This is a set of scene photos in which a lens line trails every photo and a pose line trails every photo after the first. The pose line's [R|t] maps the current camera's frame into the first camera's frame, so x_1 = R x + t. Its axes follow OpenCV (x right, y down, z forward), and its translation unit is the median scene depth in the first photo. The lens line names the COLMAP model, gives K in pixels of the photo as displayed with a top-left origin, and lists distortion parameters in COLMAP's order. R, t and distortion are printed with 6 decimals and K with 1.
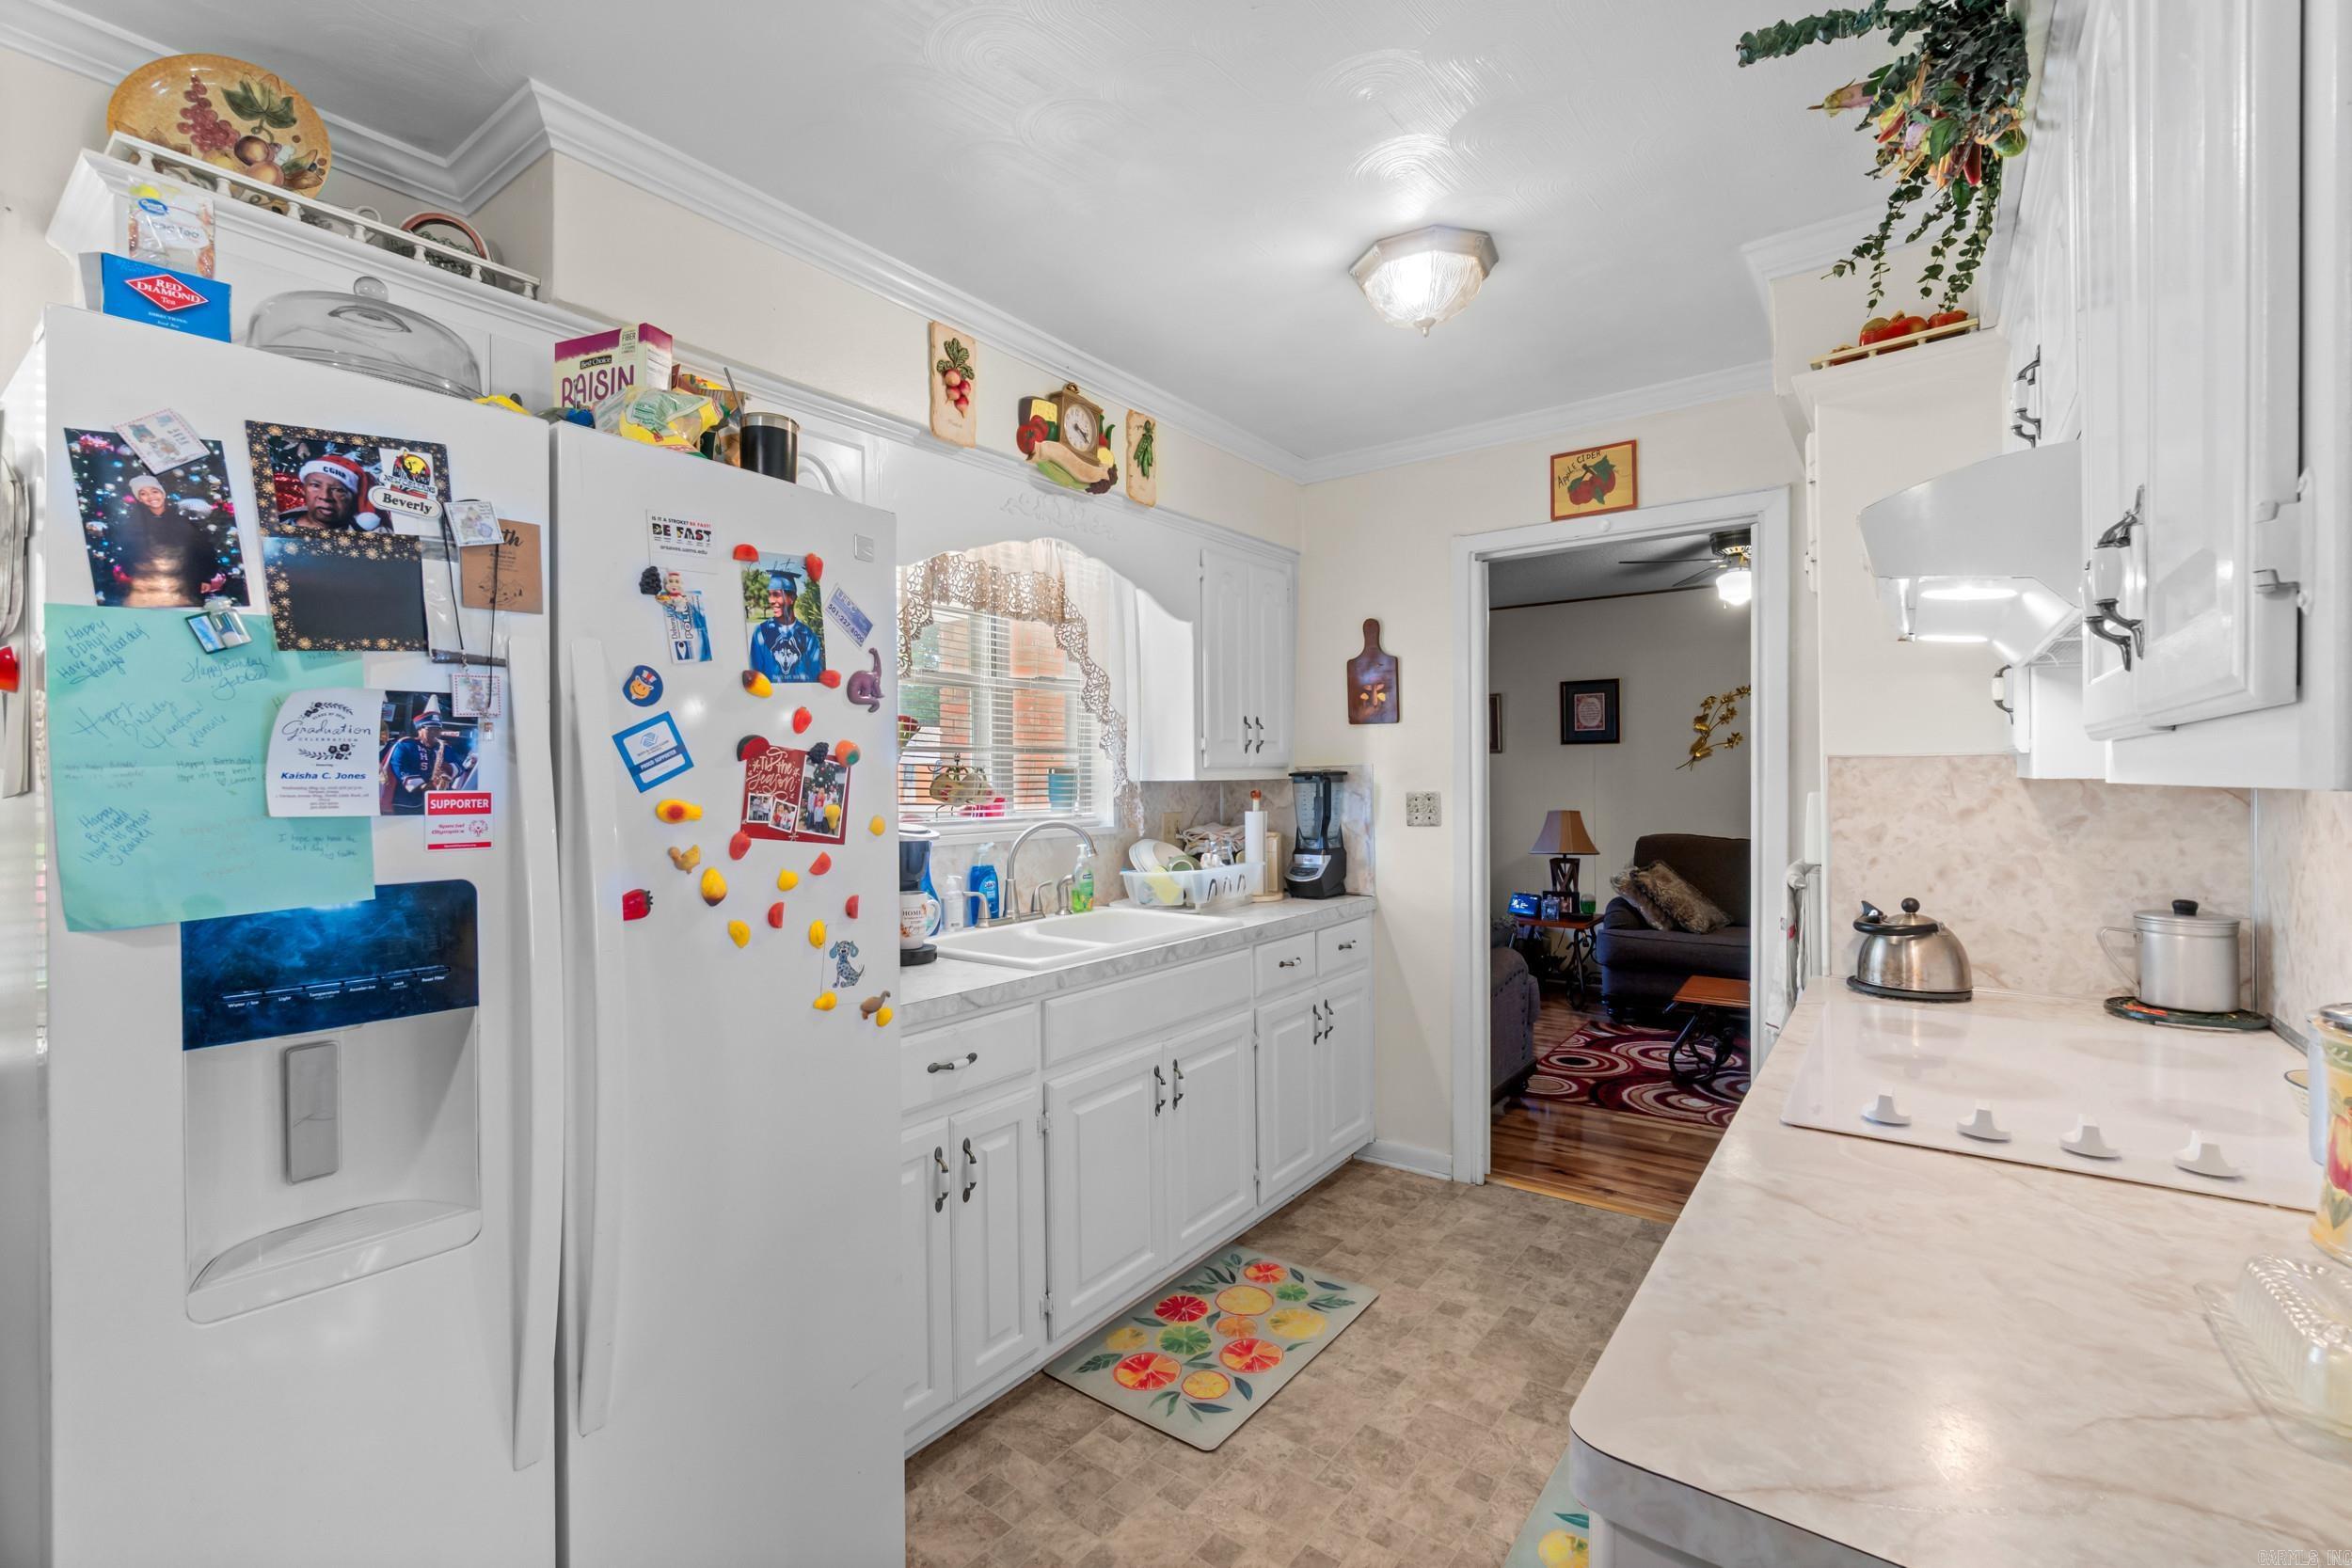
lens RADIAL K [[1017.4, 0, 1176.0], [0, 1017.4, 784.0], [0, 0, 1]] dist [0.000313, -0.000124]
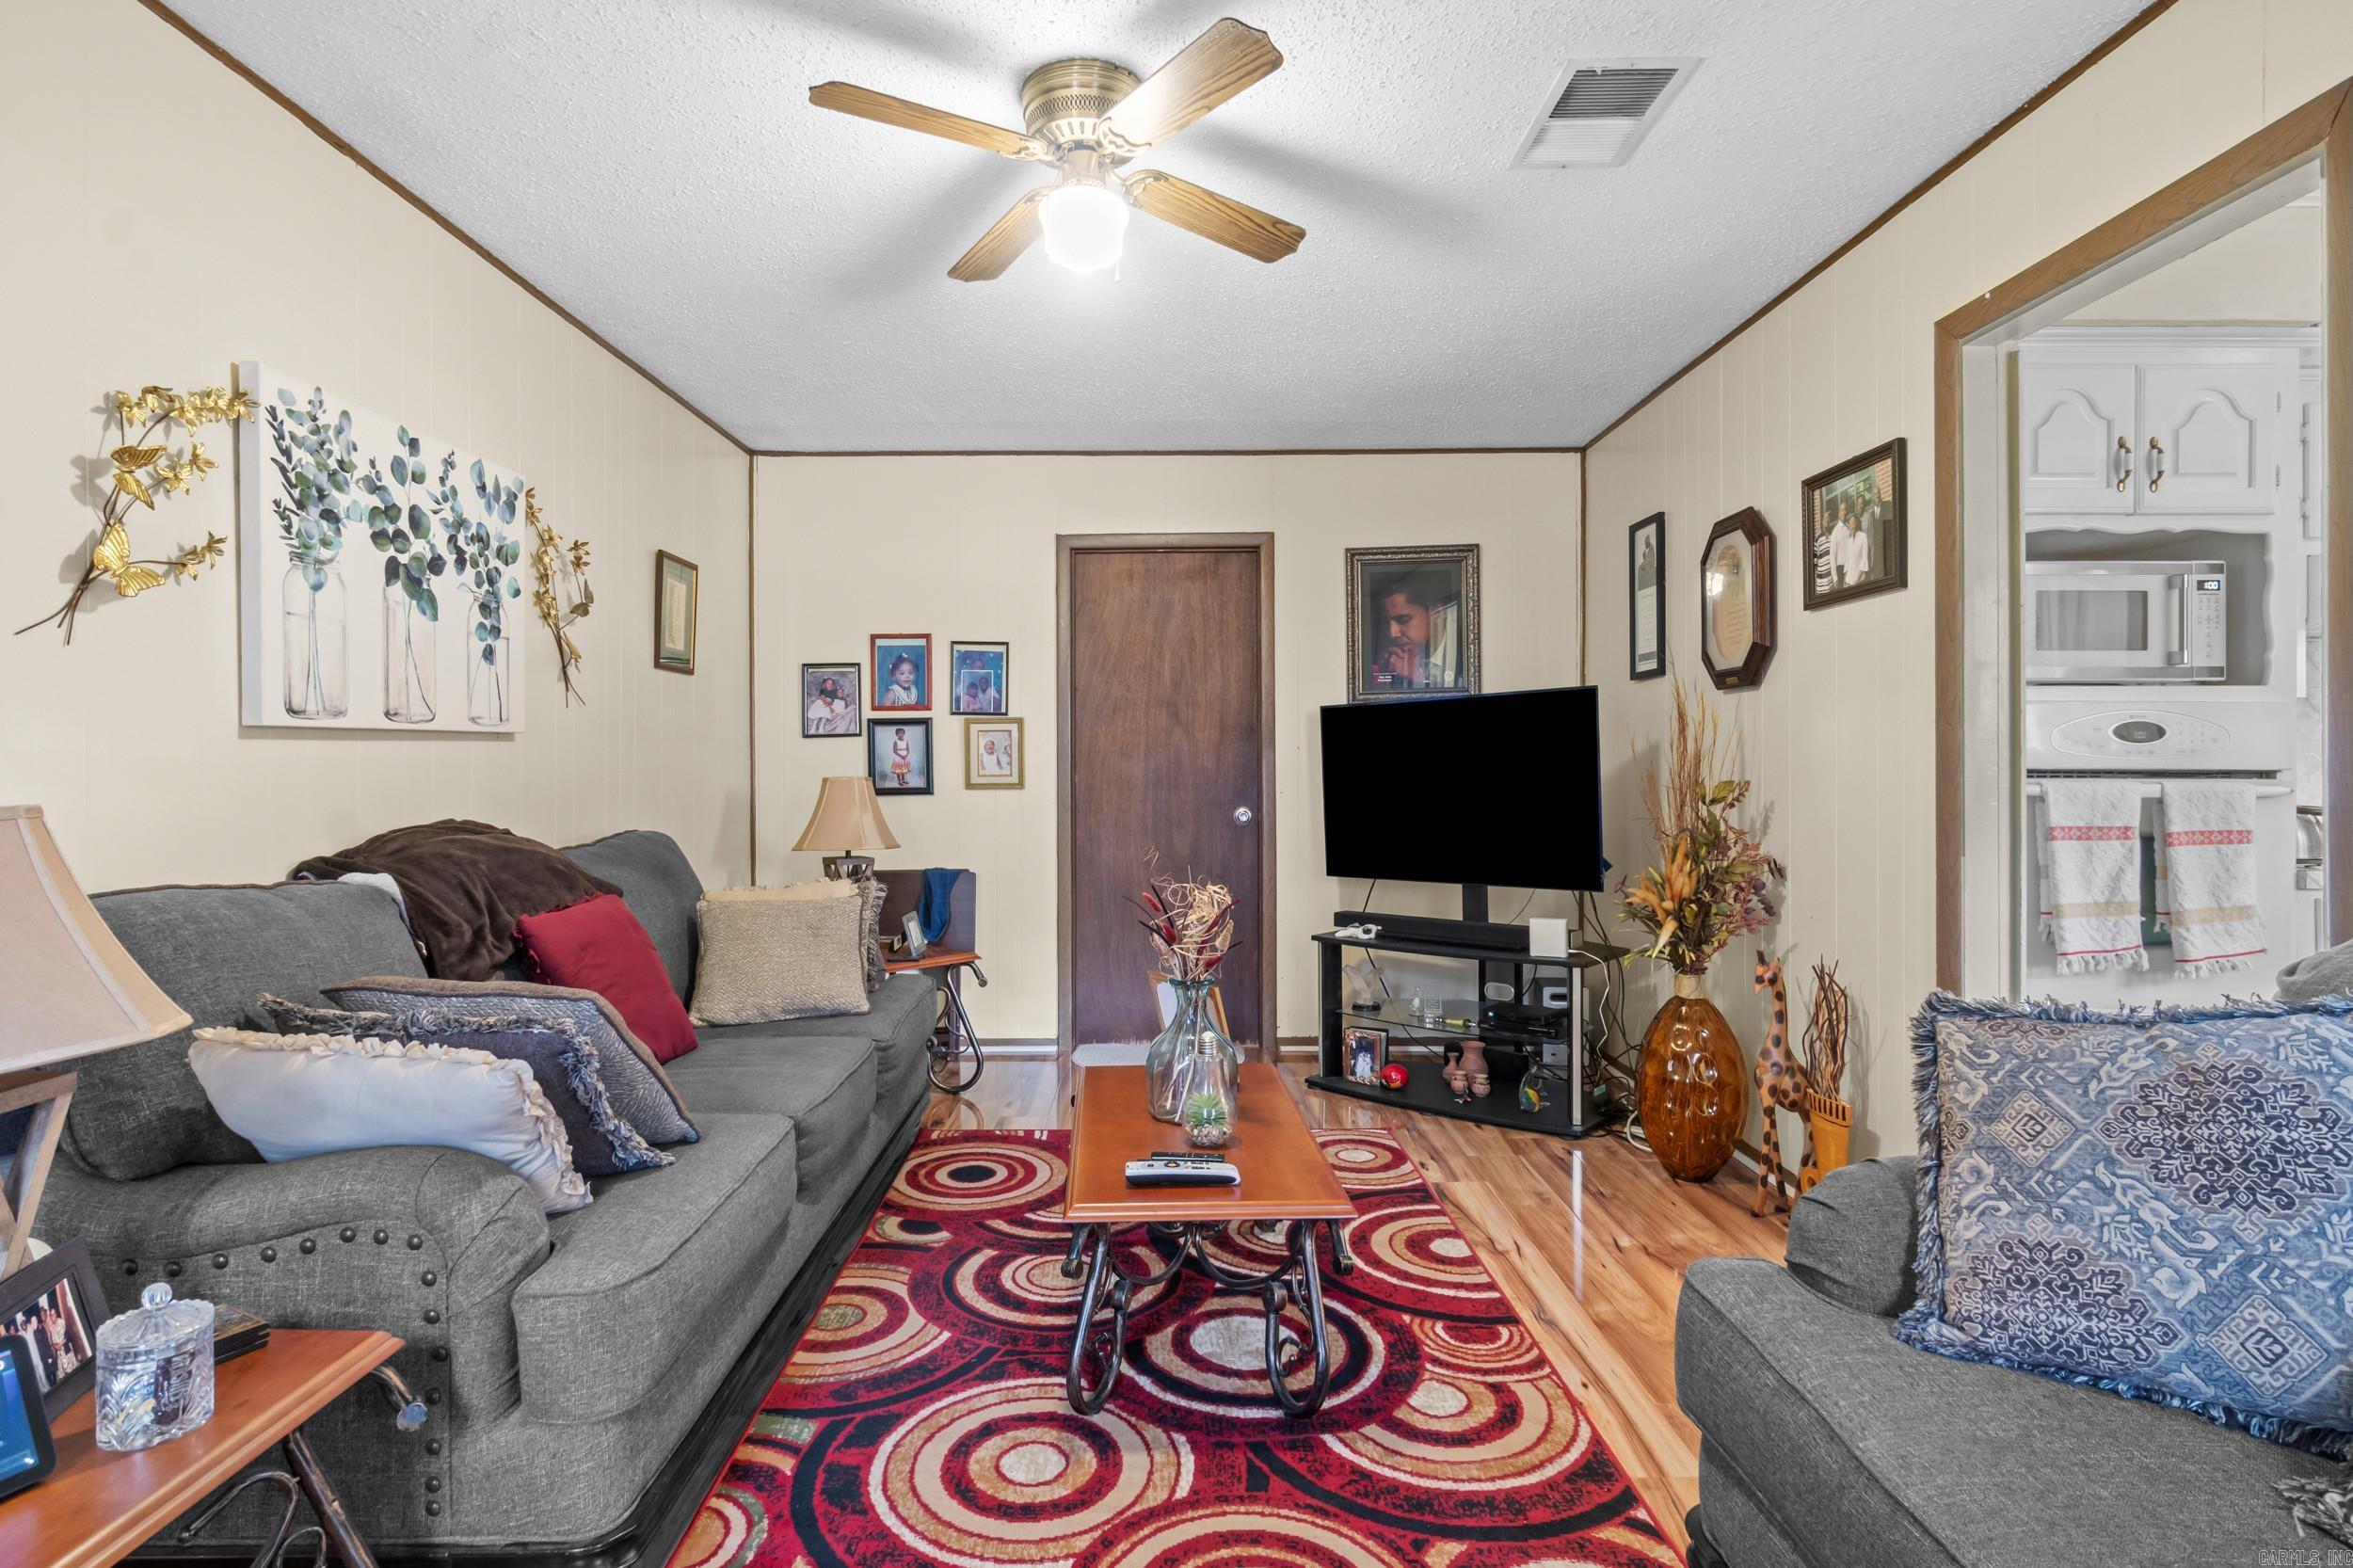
lens RADIAL K [[1190.8, 0, 1176.5], [0, 1190.8, 784.0], [0, 0, 1]] dist [-0.004036, -0.000021]
pose [[-0.586341, -0.003273, 0.810058, 0.159501], [0.016010, 0.999750, 0.015628, 0.033262], [-0.809906, 0.022132, -0.586142, 1.464360]]
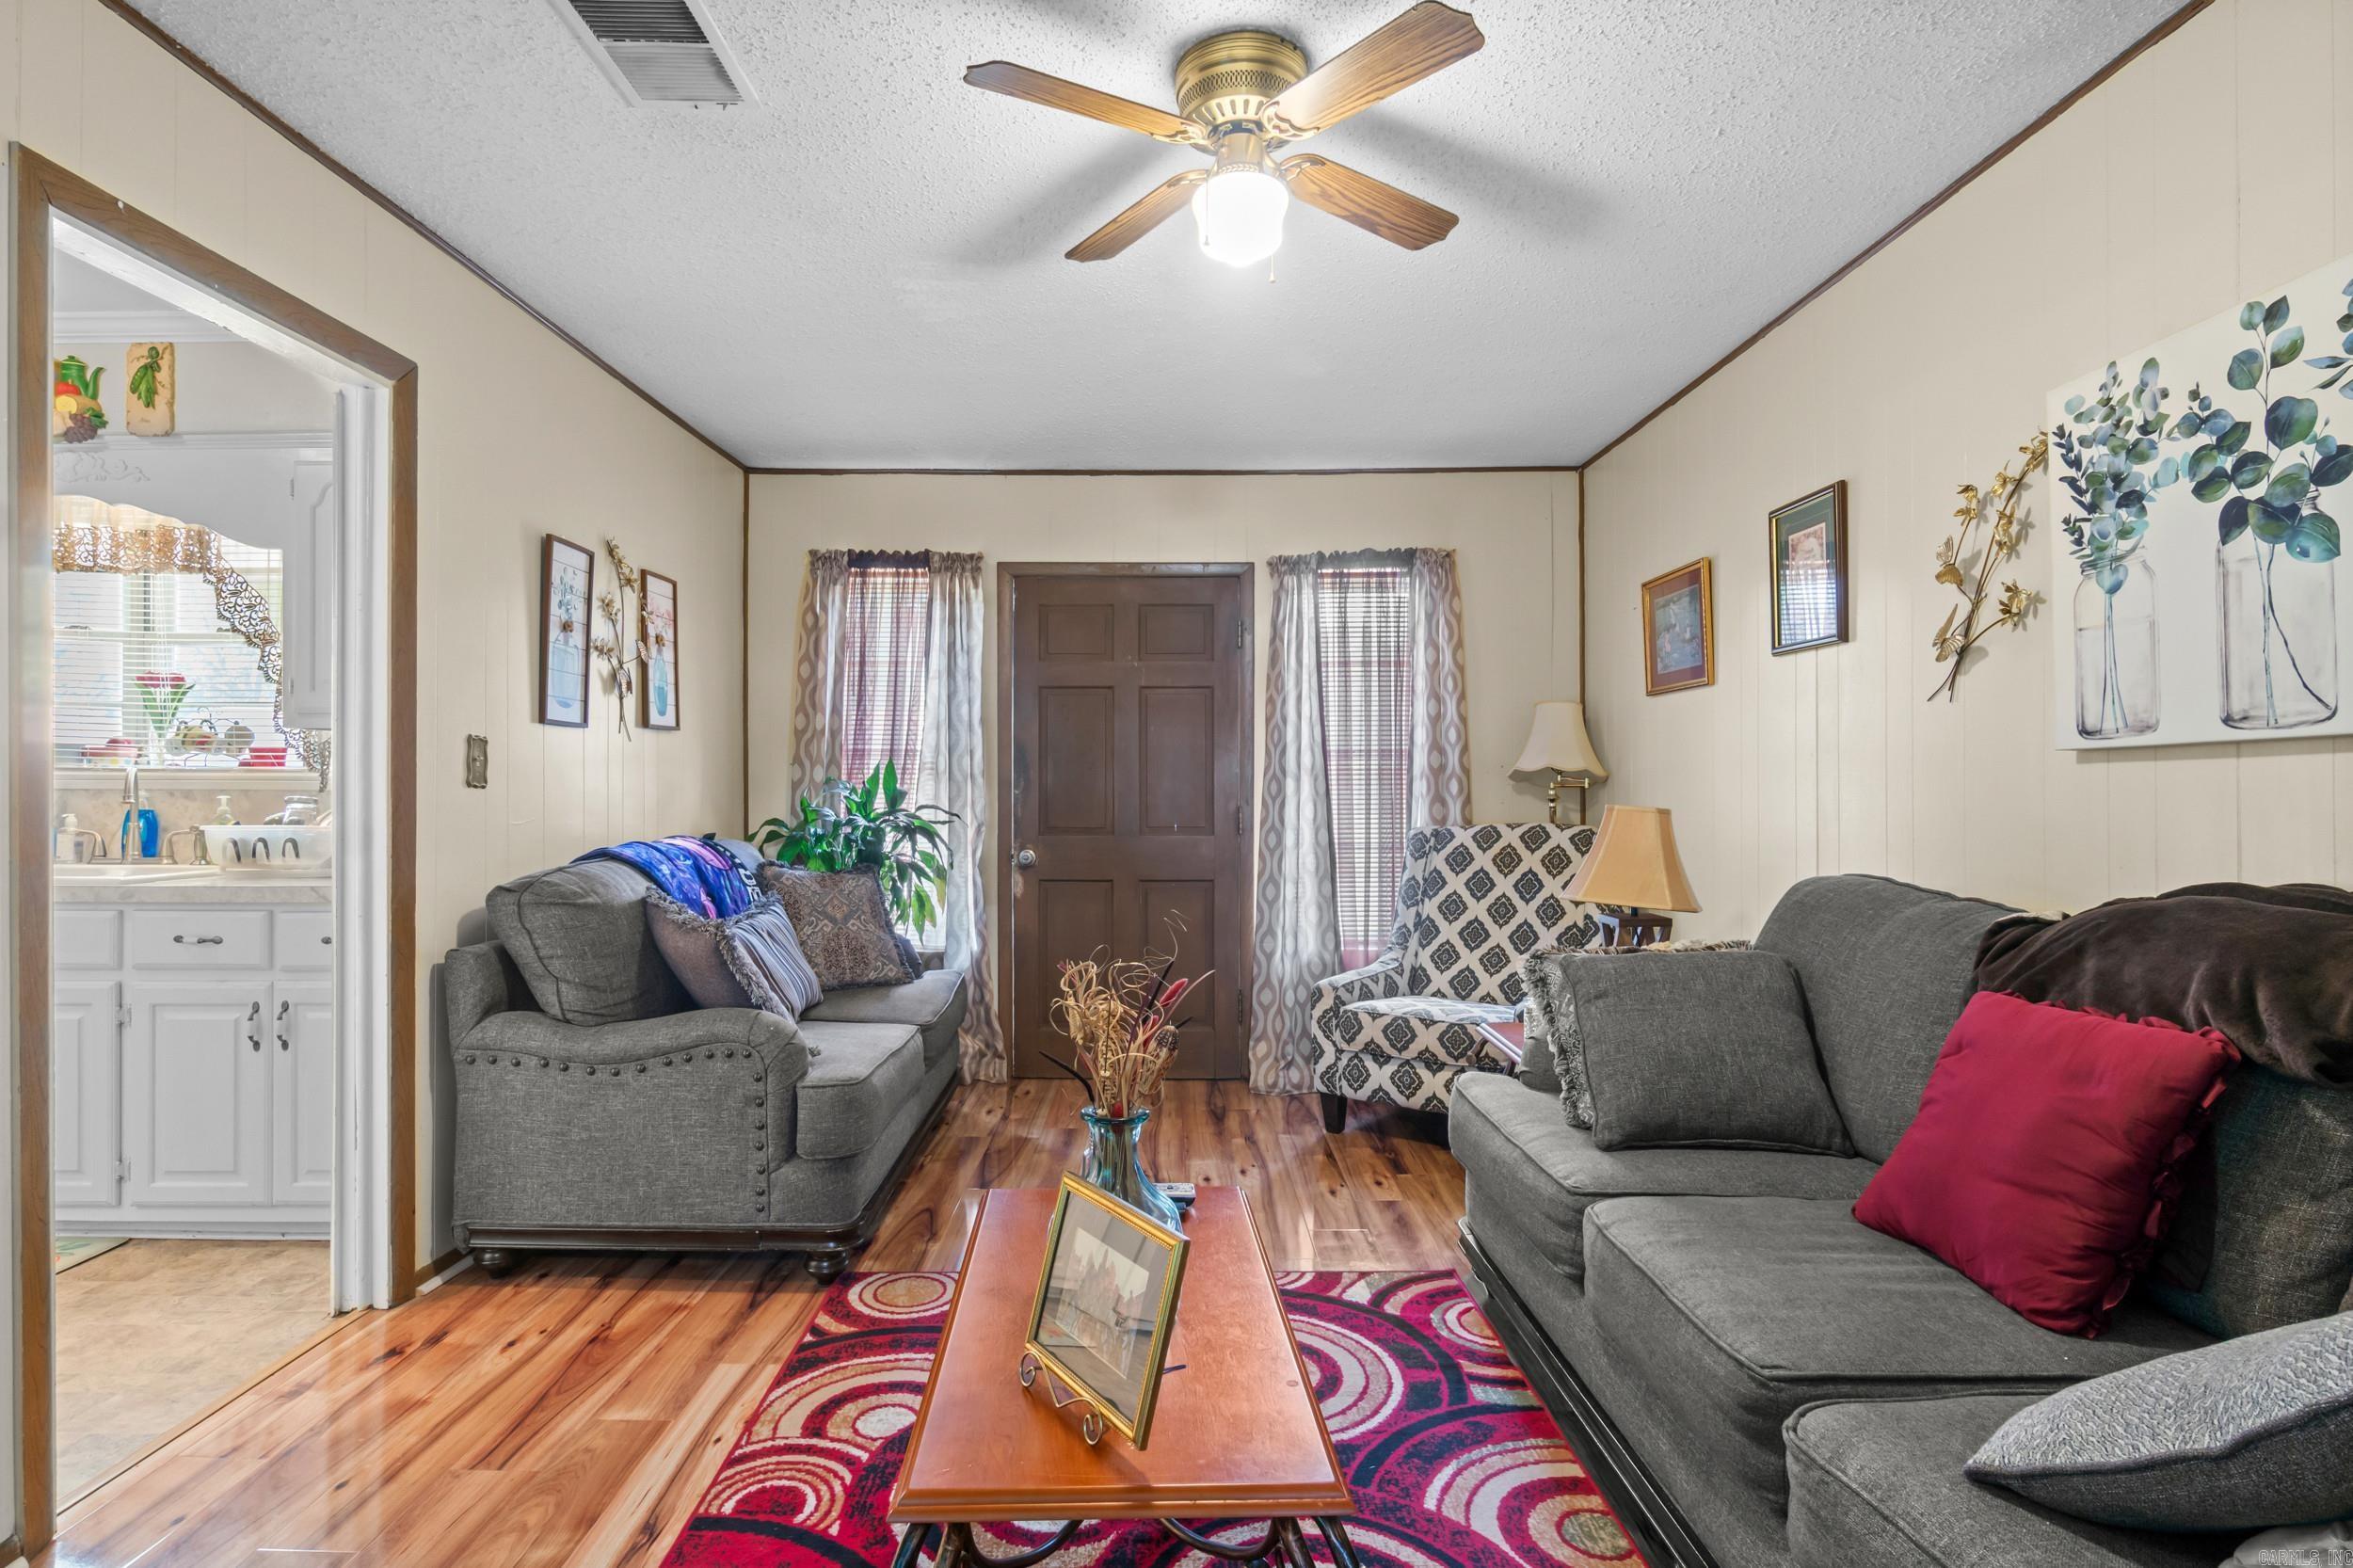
lens RADIAL K [[1190.8, 0, 1176.5], [0, 1190.8, 784.0], [0, 0, 1]] dist [-0.004036, -0.000021]
pose [[0.590012, 0.007543, -0.807360, 1.061350], [-0.014060, 0.999901, -0.000934, 0.029898], [0.807272, 0.011903, 0.590059, 0.827344]]
